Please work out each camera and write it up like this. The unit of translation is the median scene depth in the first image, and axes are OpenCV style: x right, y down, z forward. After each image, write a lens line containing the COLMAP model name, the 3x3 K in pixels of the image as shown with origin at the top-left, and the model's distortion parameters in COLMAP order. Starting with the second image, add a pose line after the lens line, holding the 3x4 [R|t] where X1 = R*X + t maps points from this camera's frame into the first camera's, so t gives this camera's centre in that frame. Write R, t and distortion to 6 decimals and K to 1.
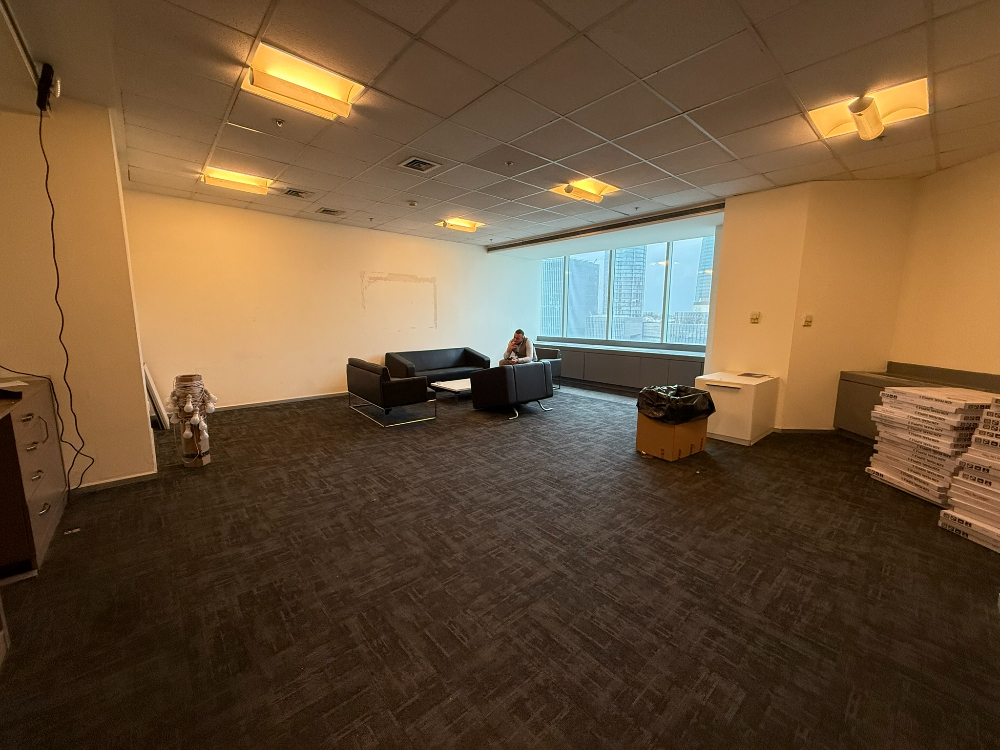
lens RADIAL K [[396.5, 0, 500.0], [0, 396.5, 375.0], [0, 0, 1]] dist [0.000293, -0.000231]
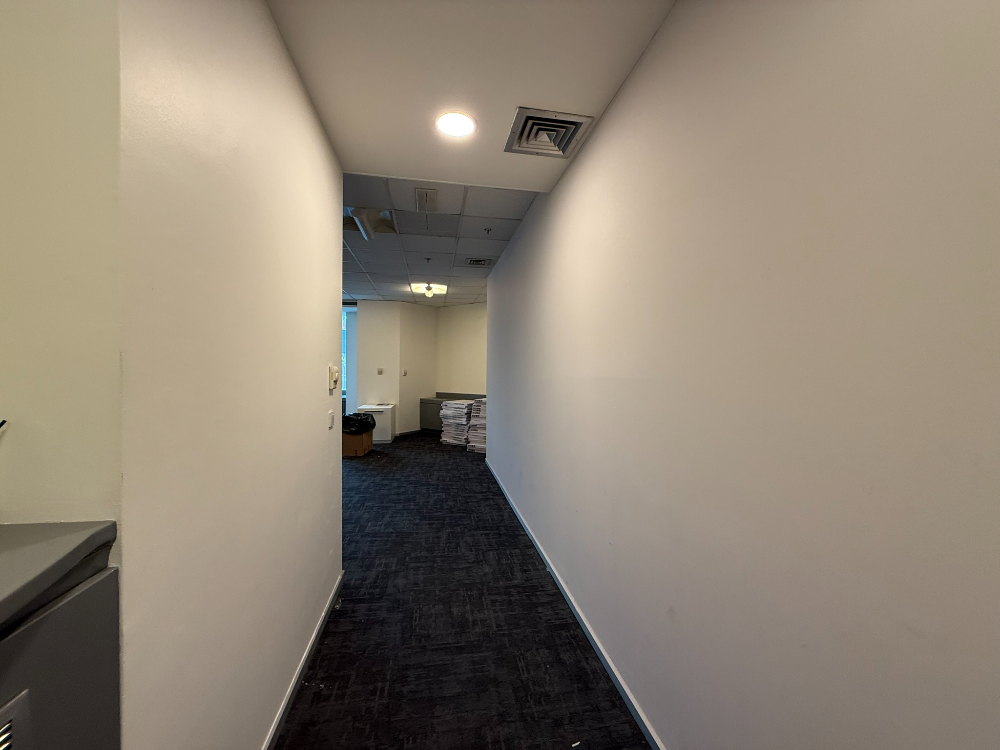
lens RADIAL K [[396.5, 0, 500.0], [0, 396.5, 375.0], [0, 0, 1]] dist [0.000293, -0.000231]
pose [[0.533559, -0.015044, 0.845629, -0.945173], [0.122788, 0.990627, -0.059851, 0.067878], [-0.836803, 0.135767, 0.530404, -0.610225]]
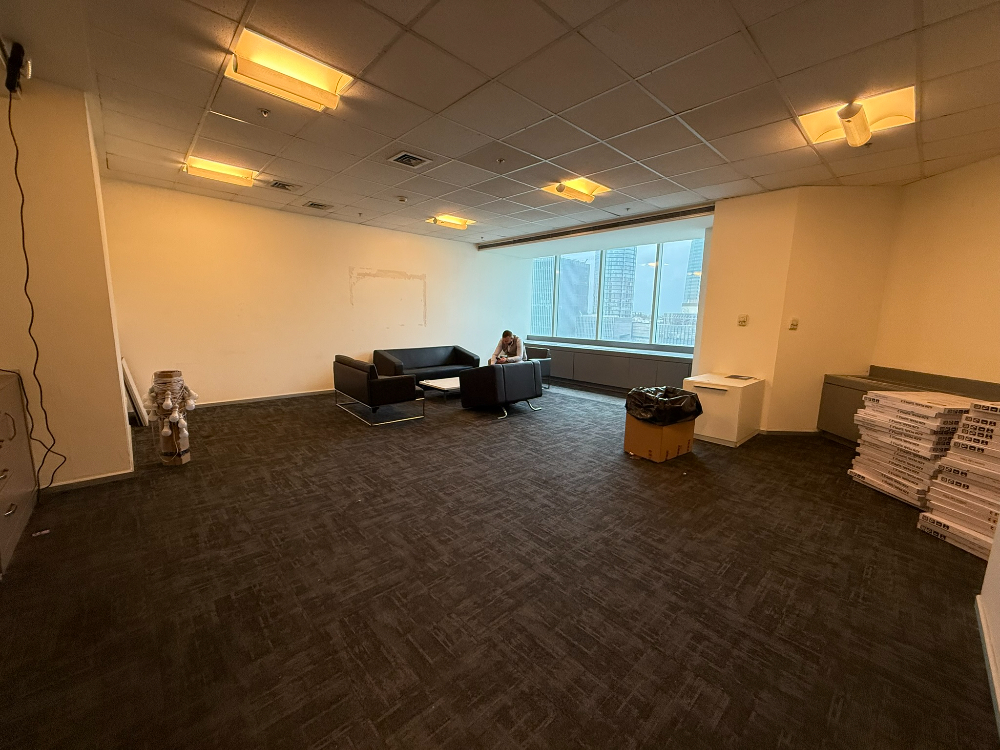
lens RADIAL K [[396.5, 0, 500.0], [0, 396.5, 375.0], [0, 0, 1]] dist [0.000293, -0.000231]
pose [[0.999597, 0.011667, 0.025888, 0.002719], [-0.011784, 0.999921, 0.004363, -0.004630], [-0.025835, -0.004666, 0.999655, 0.011365]]
